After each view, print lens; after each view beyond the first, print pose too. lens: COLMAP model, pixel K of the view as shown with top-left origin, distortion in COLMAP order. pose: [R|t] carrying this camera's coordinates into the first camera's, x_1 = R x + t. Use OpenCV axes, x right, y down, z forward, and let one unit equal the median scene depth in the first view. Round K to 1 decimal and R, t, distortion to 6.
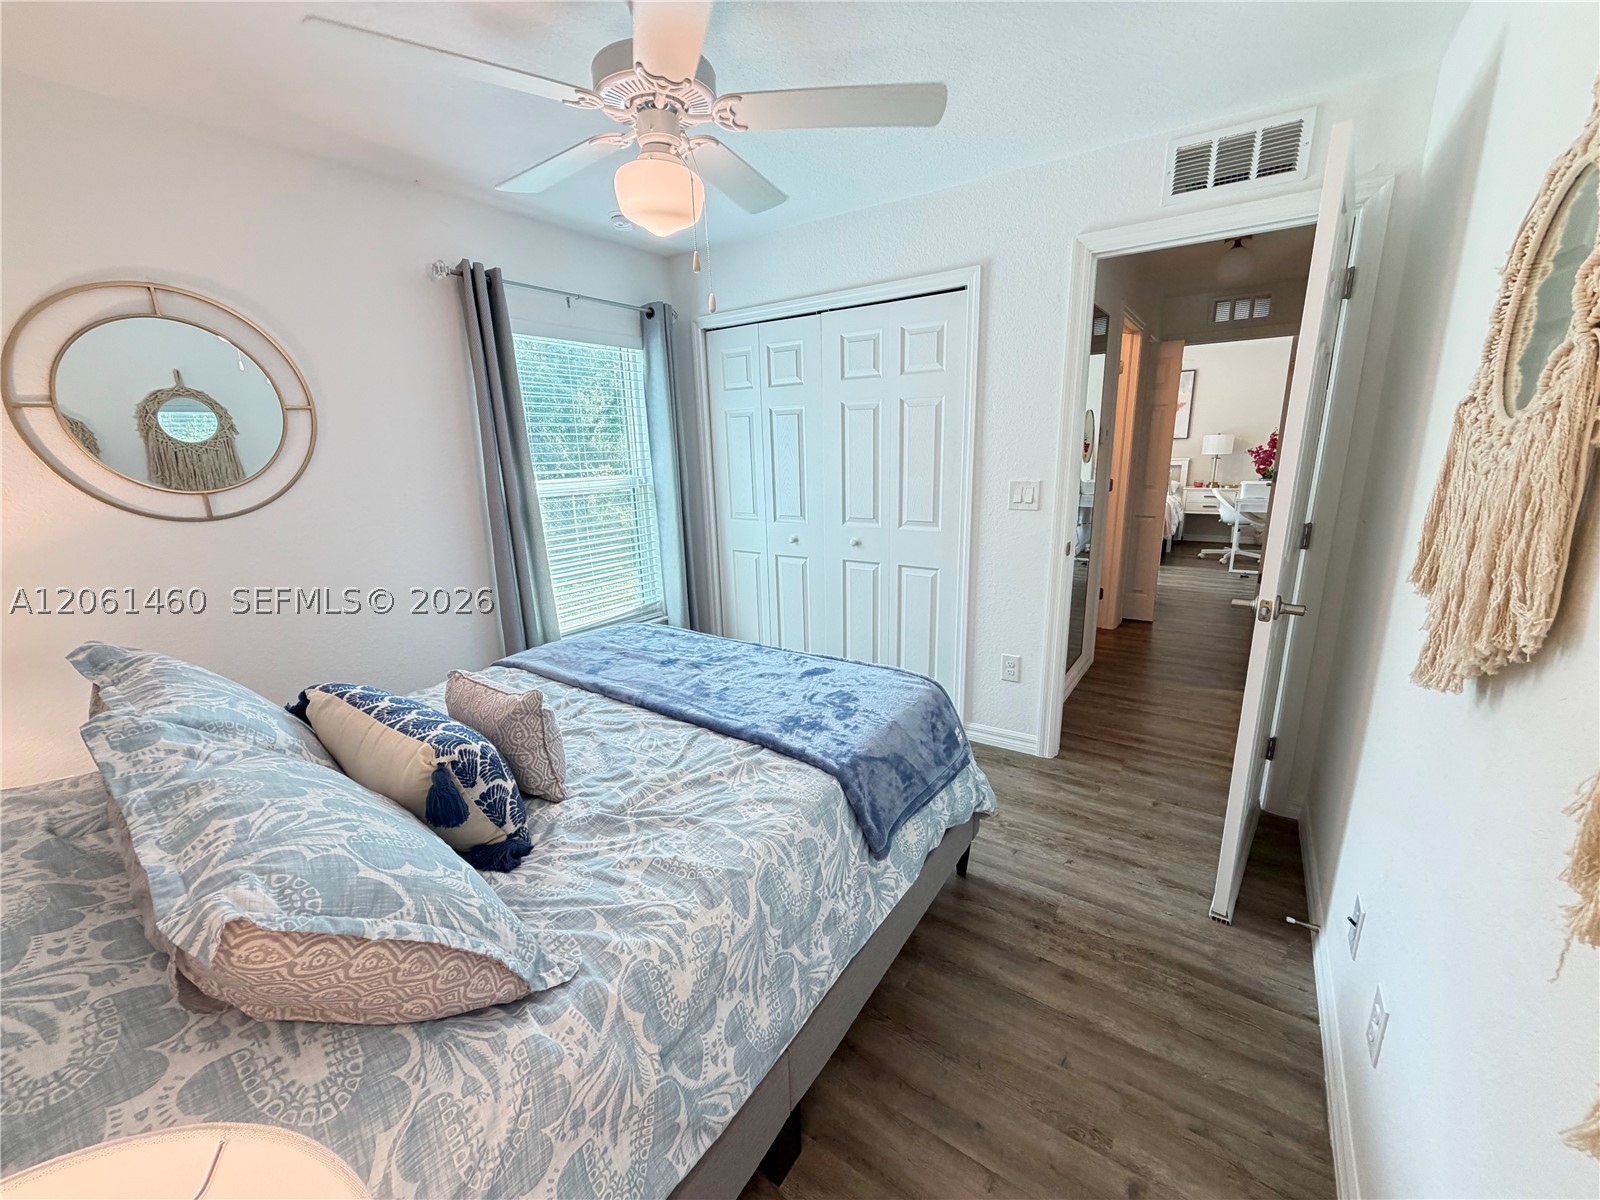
lens RADIAL K [[636.1, 0, 797.8], [0, 636.1, 597.9], [0, 0, 1]] dist [0.000283, -0.000102]
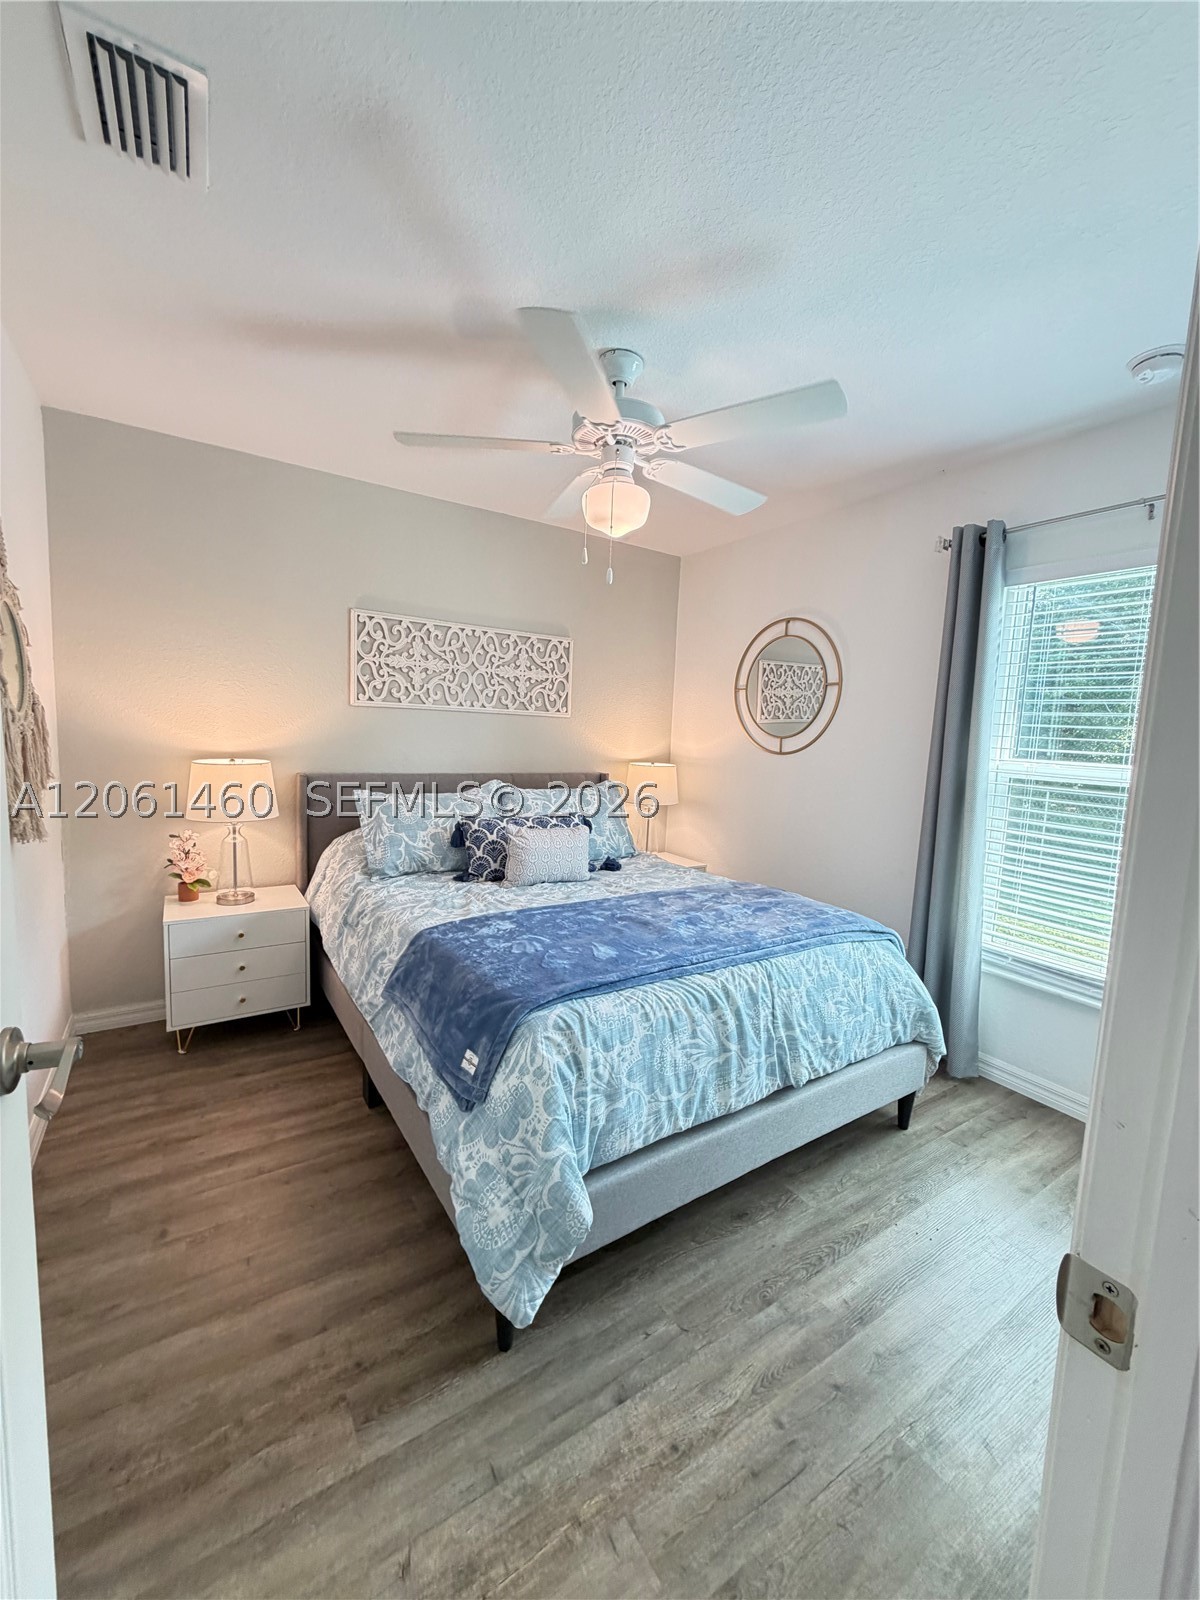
lens RADIAL K [[636.1, 0, 601.0], [0, 636.1, 799.0], [0, 0, 1]] dist [0.000283, -0.000102]
pose [[-0.372979, 0.113450, -0.920878, 0.792246], [-0.248266, 0.944105, 0.216865, -0.261615], [0.894008, 0.309509, -0.323966, 1.192028]]
